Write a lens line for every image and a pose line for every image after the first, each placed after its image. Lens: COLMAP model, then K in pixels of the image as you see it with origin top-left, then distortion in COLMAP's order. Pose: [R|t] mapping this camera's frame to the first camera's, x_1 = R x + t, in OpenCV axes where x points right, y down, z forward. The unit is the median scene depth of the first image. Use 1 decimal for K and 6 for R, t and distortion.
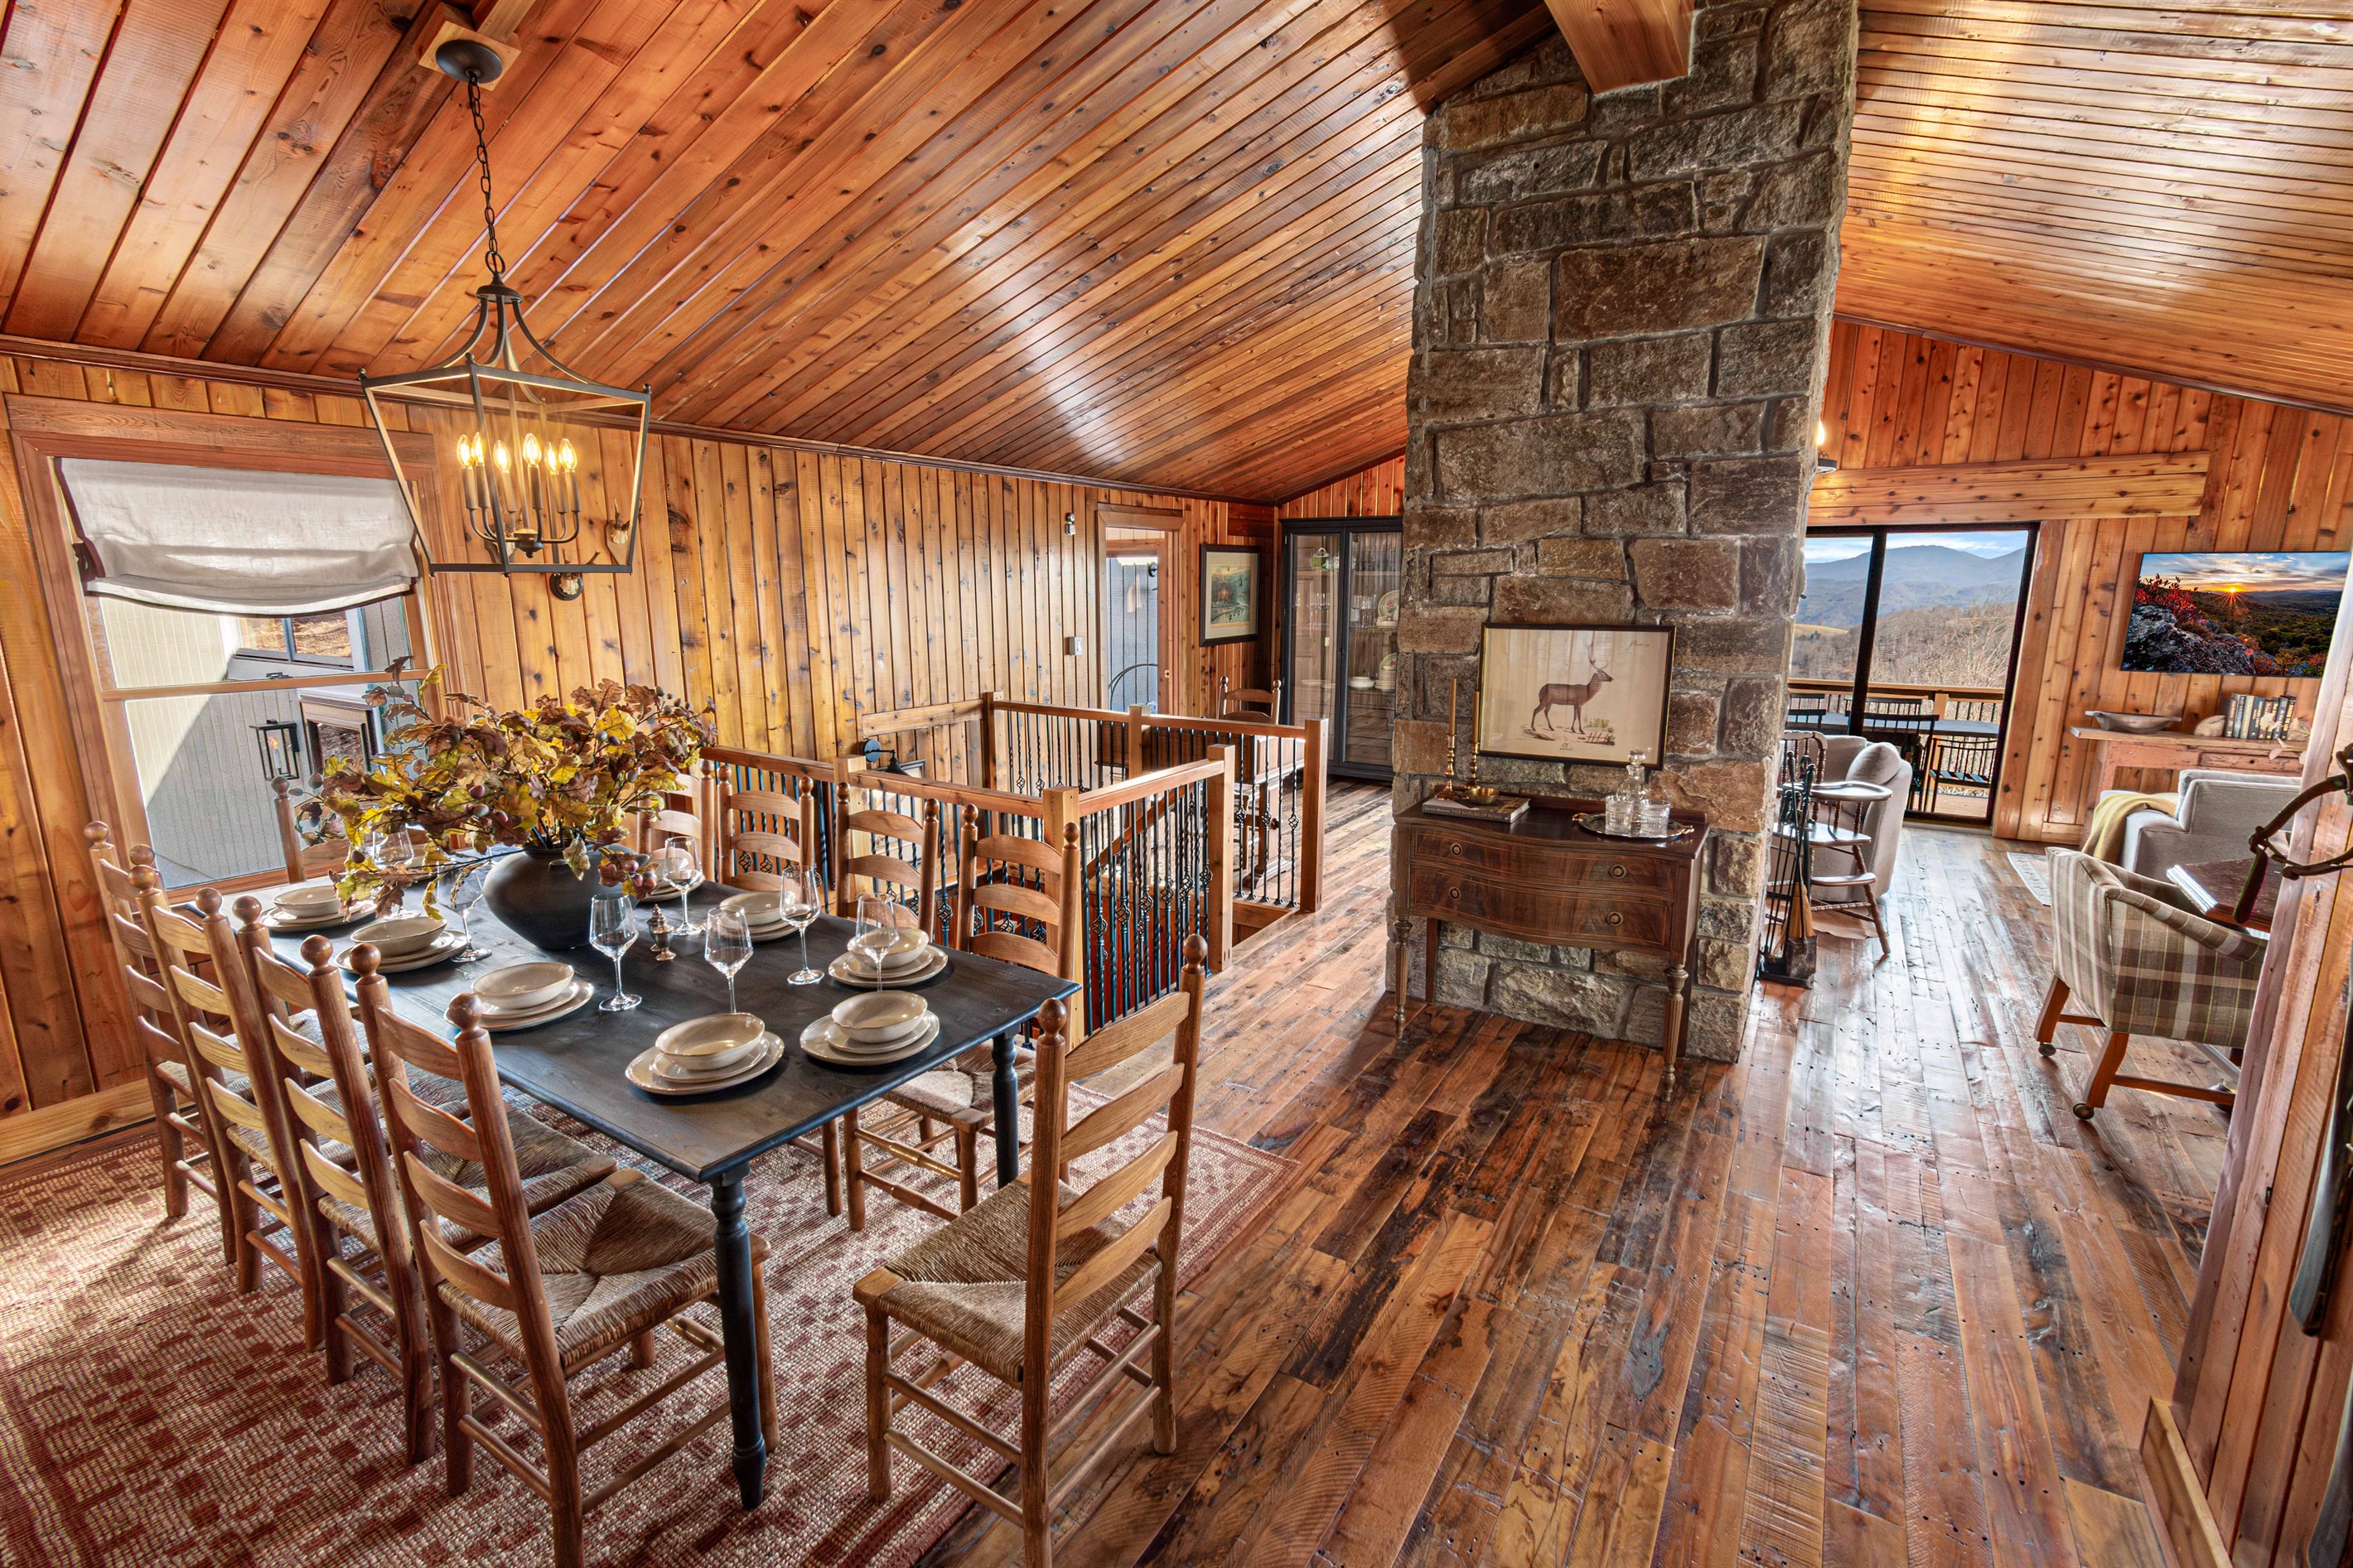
lens RADIAL K [[1049.3, 0, 1168.1], [0, 1049.3, 781.8], [0, 0, 1]] dist [0.002277, 0.000506]
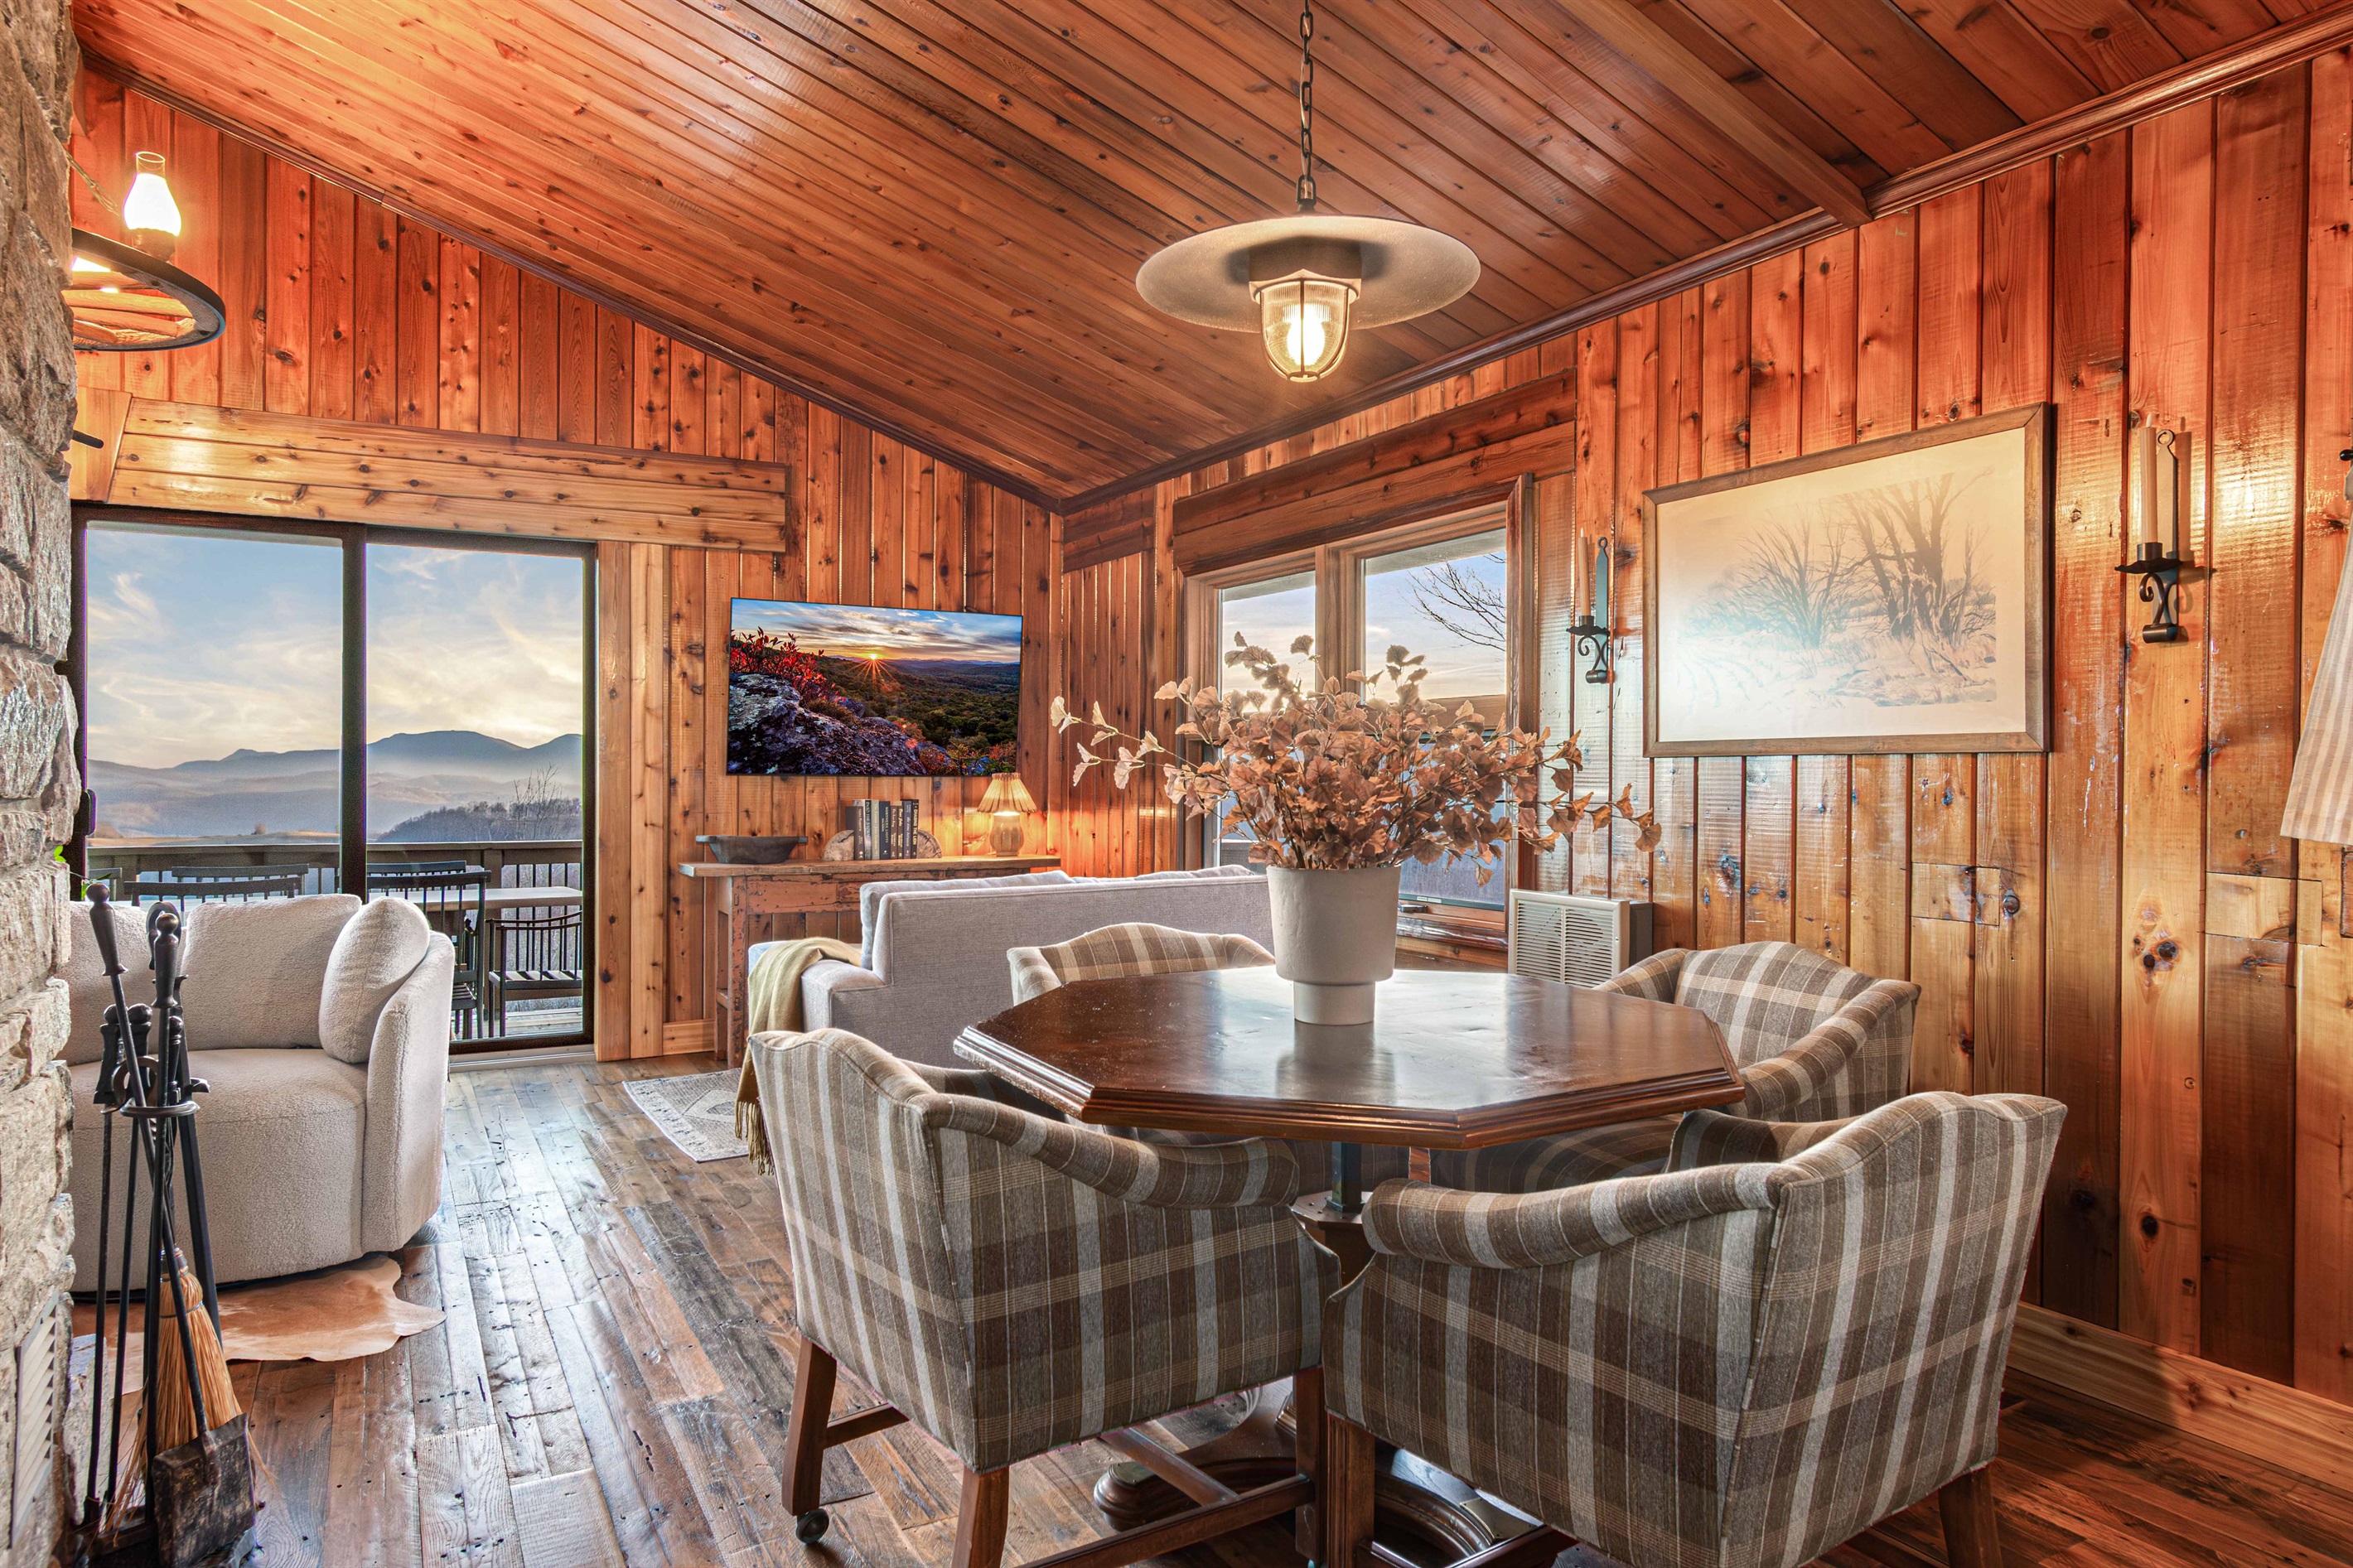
lens RADIAL K [[1456.4, 0, 1196.1], [0, 1456.4, 786.2], [0, 0, 1]] dist [-0.005975, 0.003335]
pose [[0.468175, -0.004230, 0.883626, 0.242648], [0.163674, 0.983099, -0.082014, 0.024480], [-0.868345, 0.183024, 0.460955, 0.333206]]
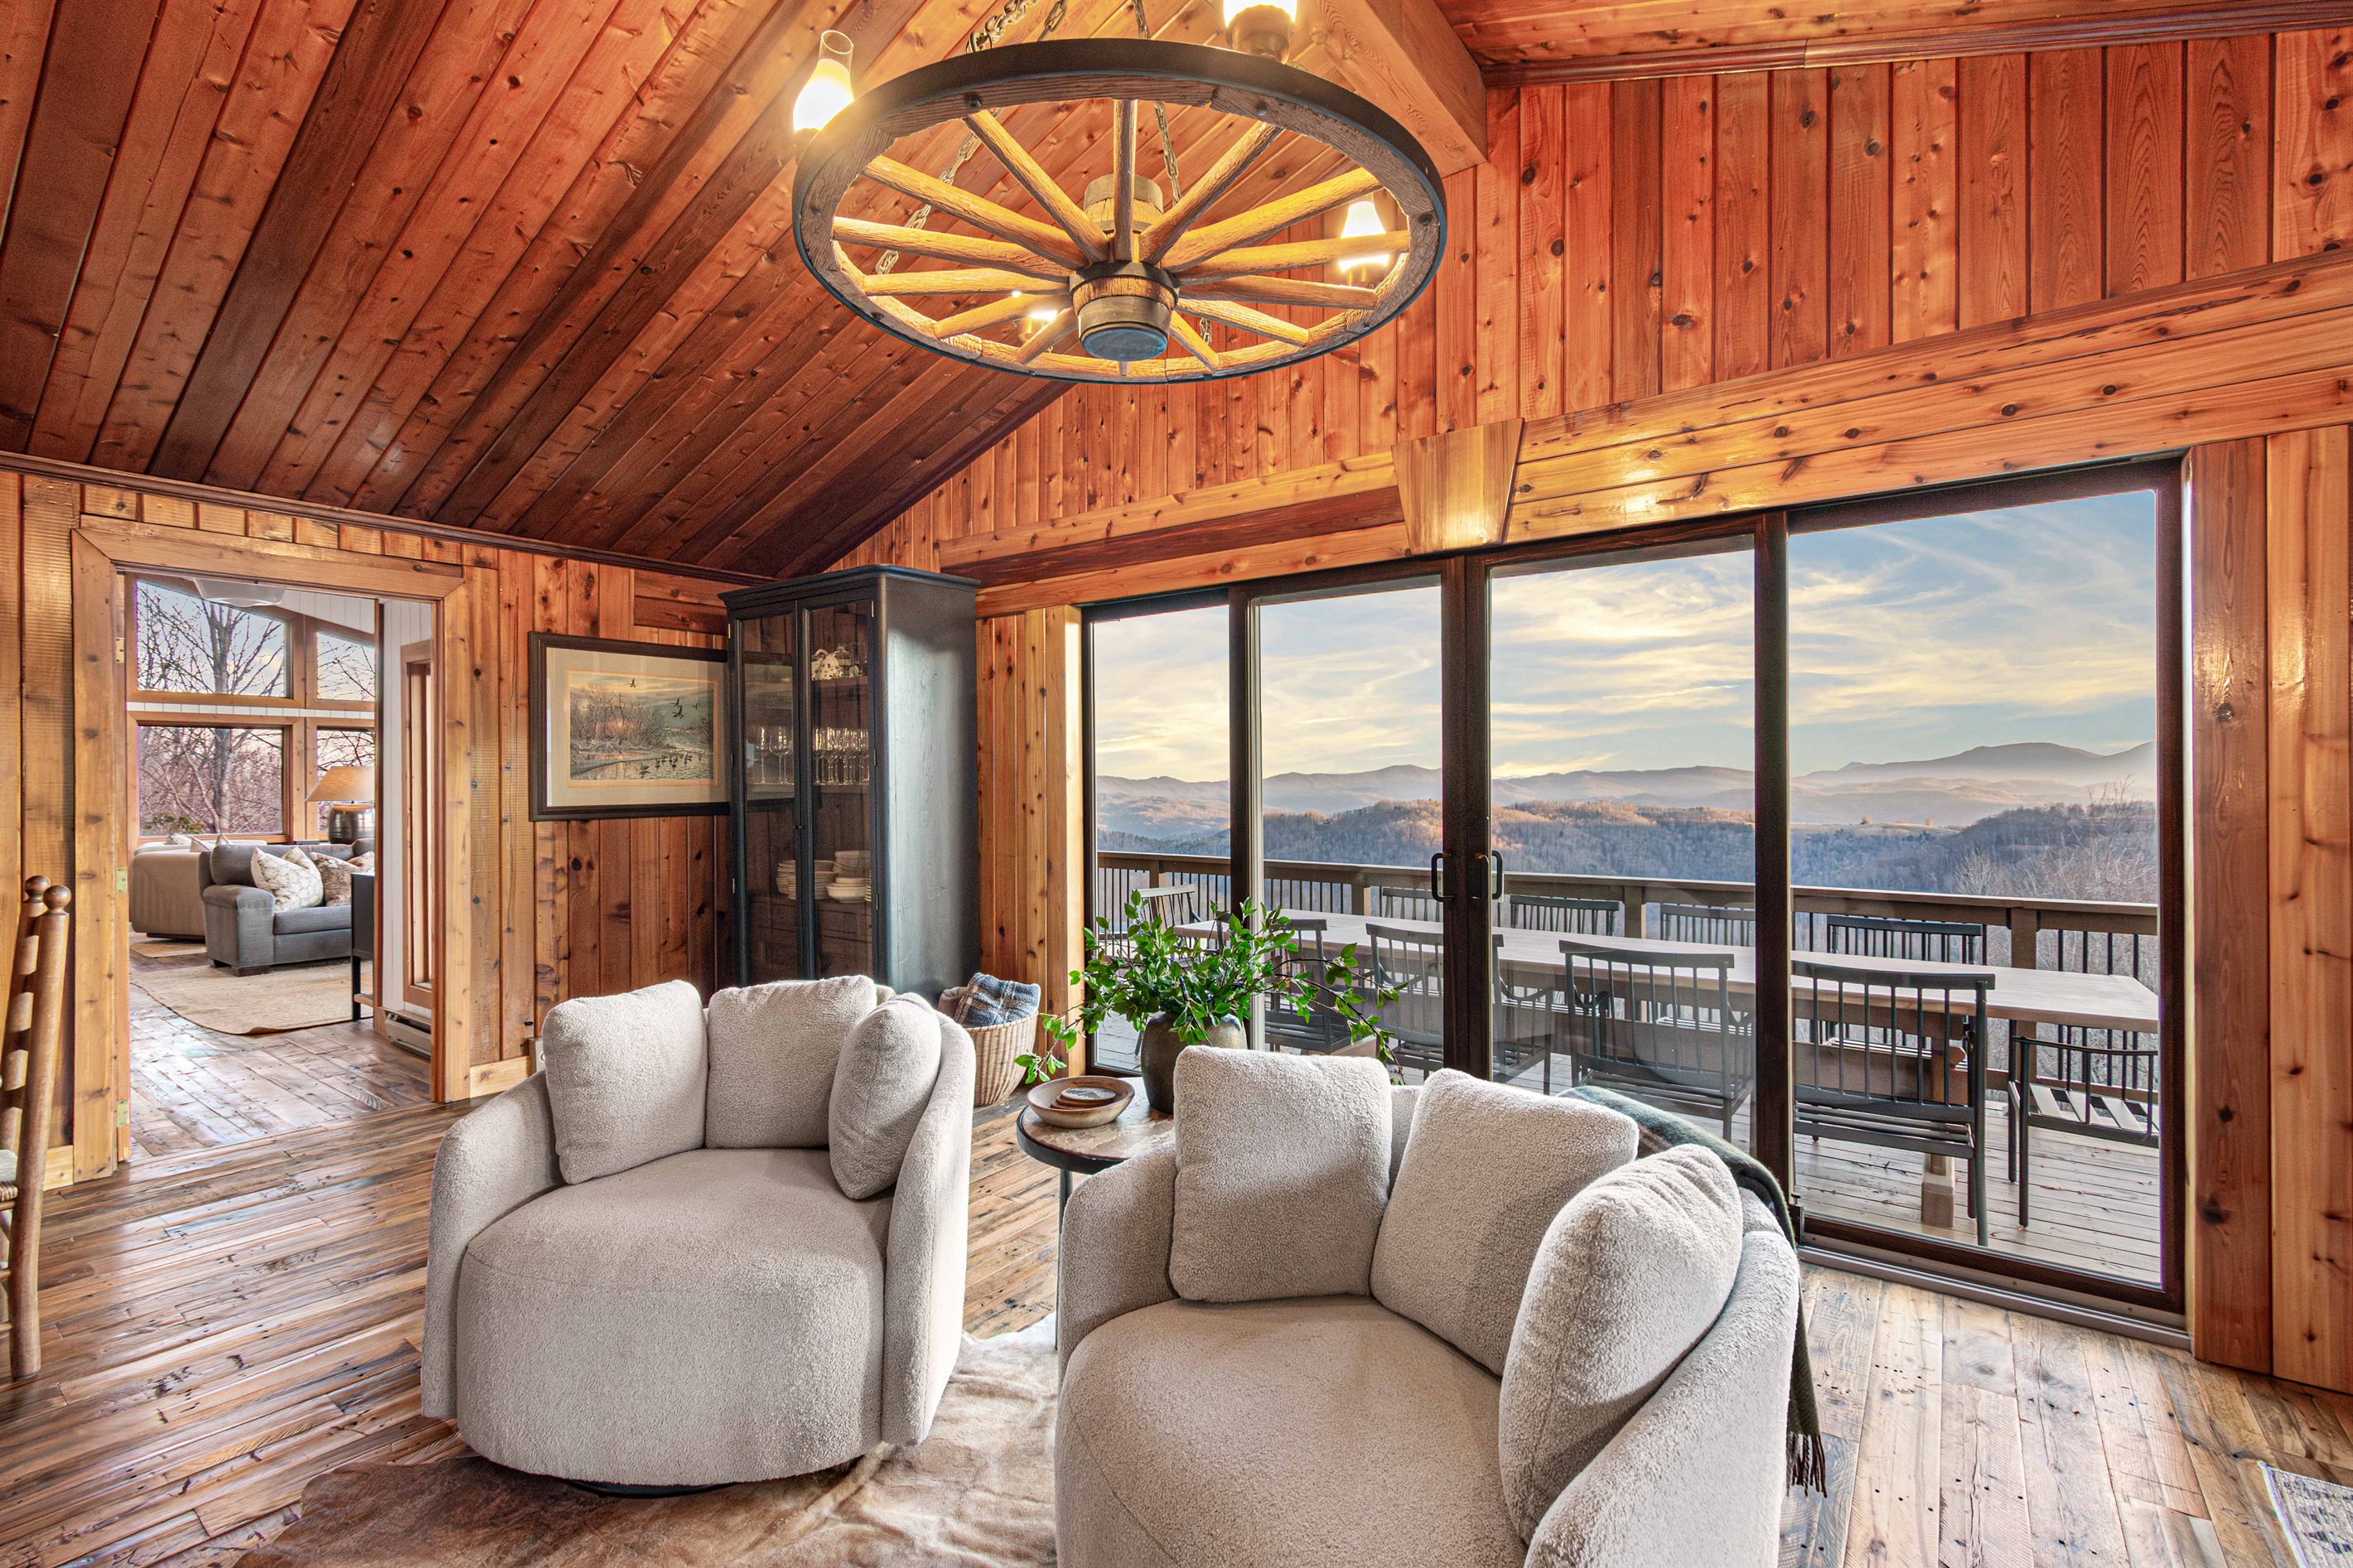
lens RADIAL K [[1049.3, 0, 1175.6], [0, 1049.3, 782.2], [0, 0, 1]] dist [0.002277, 0.000506]
pose [[0.997384, -0.005001, -0.072106, 0.532535], [-0.008694, 0.982060, -0.188369, -0.068956], [0.071755, 0.188503, 0.979448, 0.672051]]
